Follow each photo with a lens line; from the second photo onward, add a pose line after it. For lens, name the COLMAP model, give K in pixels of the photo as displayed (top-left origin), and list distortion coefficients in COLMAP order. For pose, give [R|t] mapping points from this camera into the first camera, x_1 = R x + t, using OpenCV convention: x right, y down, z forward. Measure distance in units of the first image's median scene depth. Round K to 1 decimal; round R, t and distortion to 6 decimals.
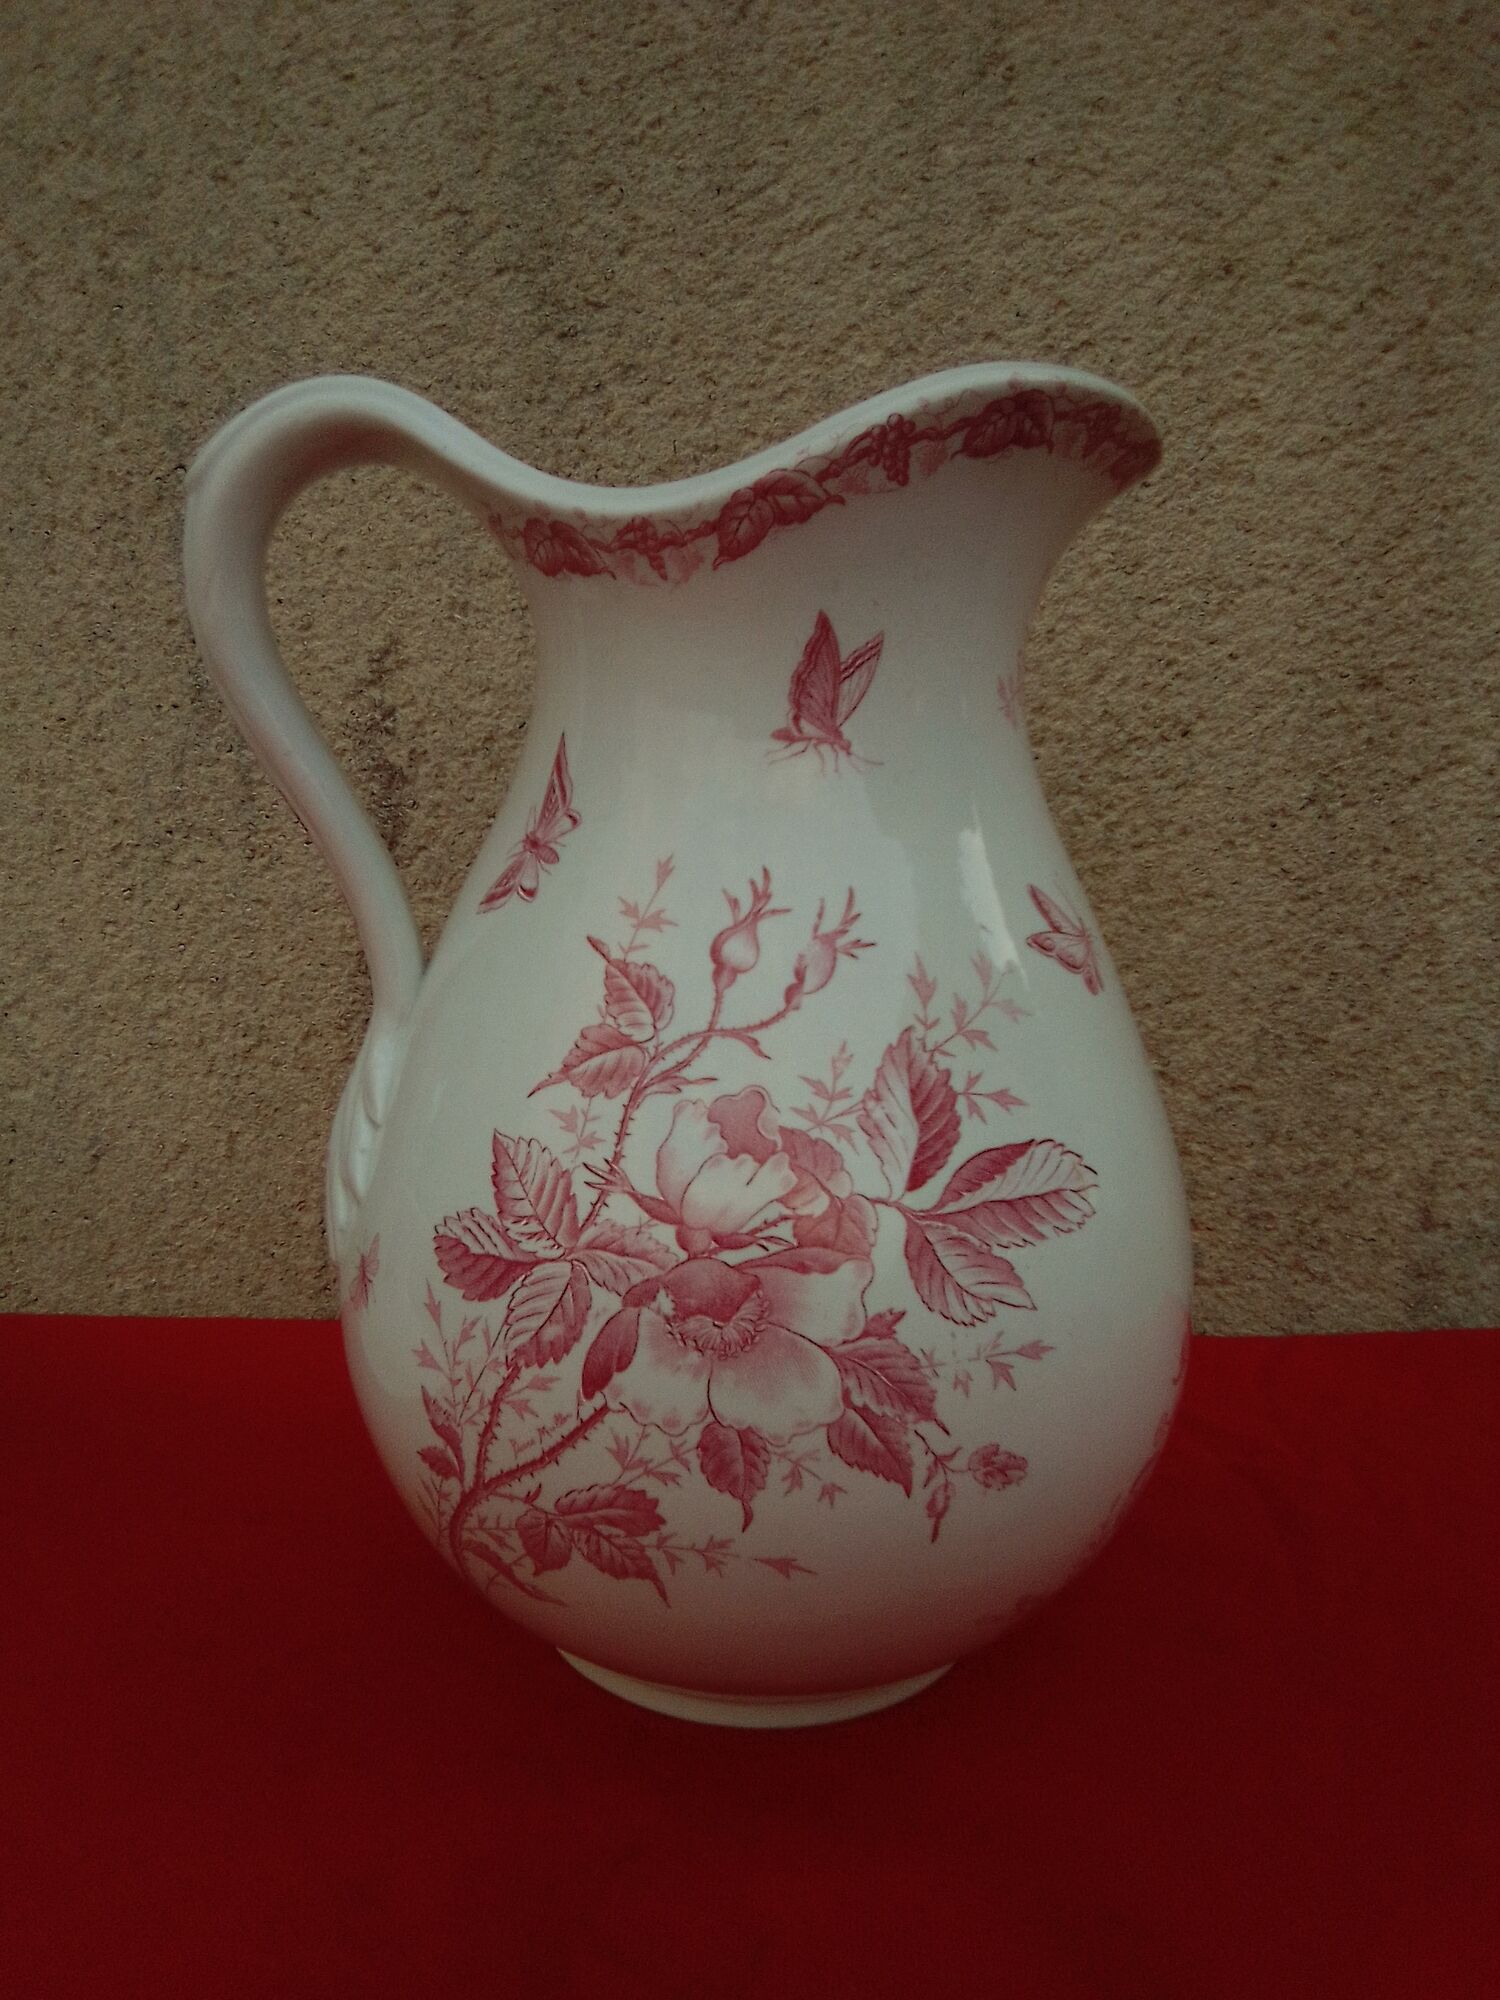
lens RADIAL K [[1543.9, 0, 750.0], [0, 1543.9, 1000.0], [0, 0, 1]] dist [0.004070, 0.004485]
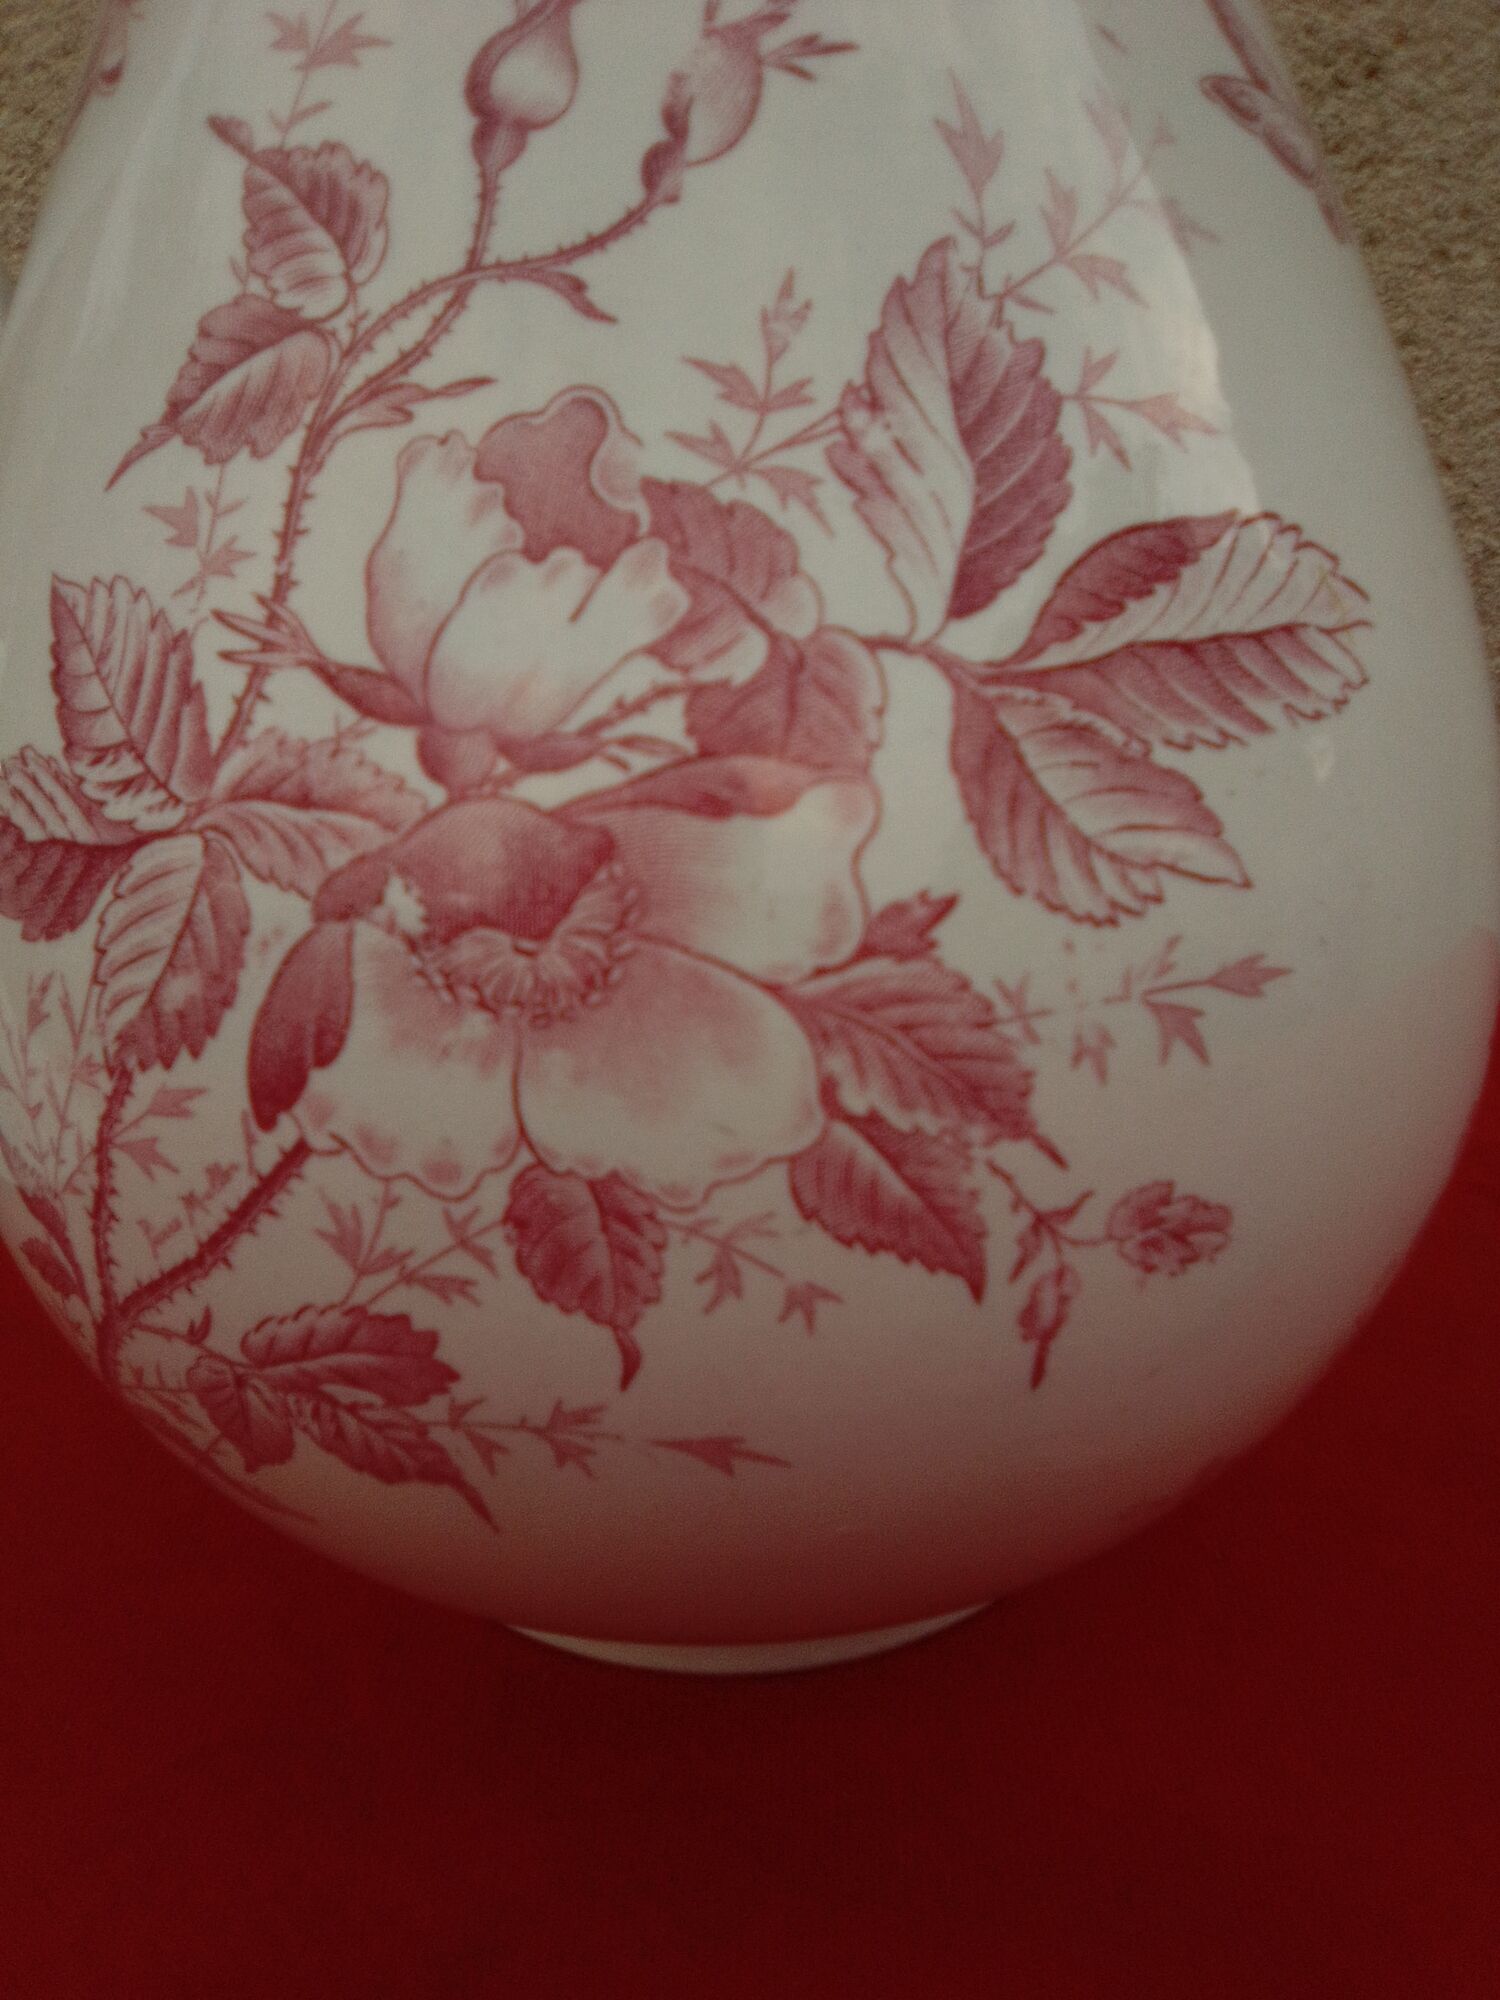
lens RADIAL K [[1676.3, 0, 750.0], [0, 1676.3, 1000.0], [0, 0, 1]] dist [-0.008406, -0.012099]
pose [[0.998202, -0.052024, -0.029755, 0.053653], [0.056381, 0.983507, 0.171857, 0.142388], [0.020323, -0.173226, 0.984672, 0.517610]]
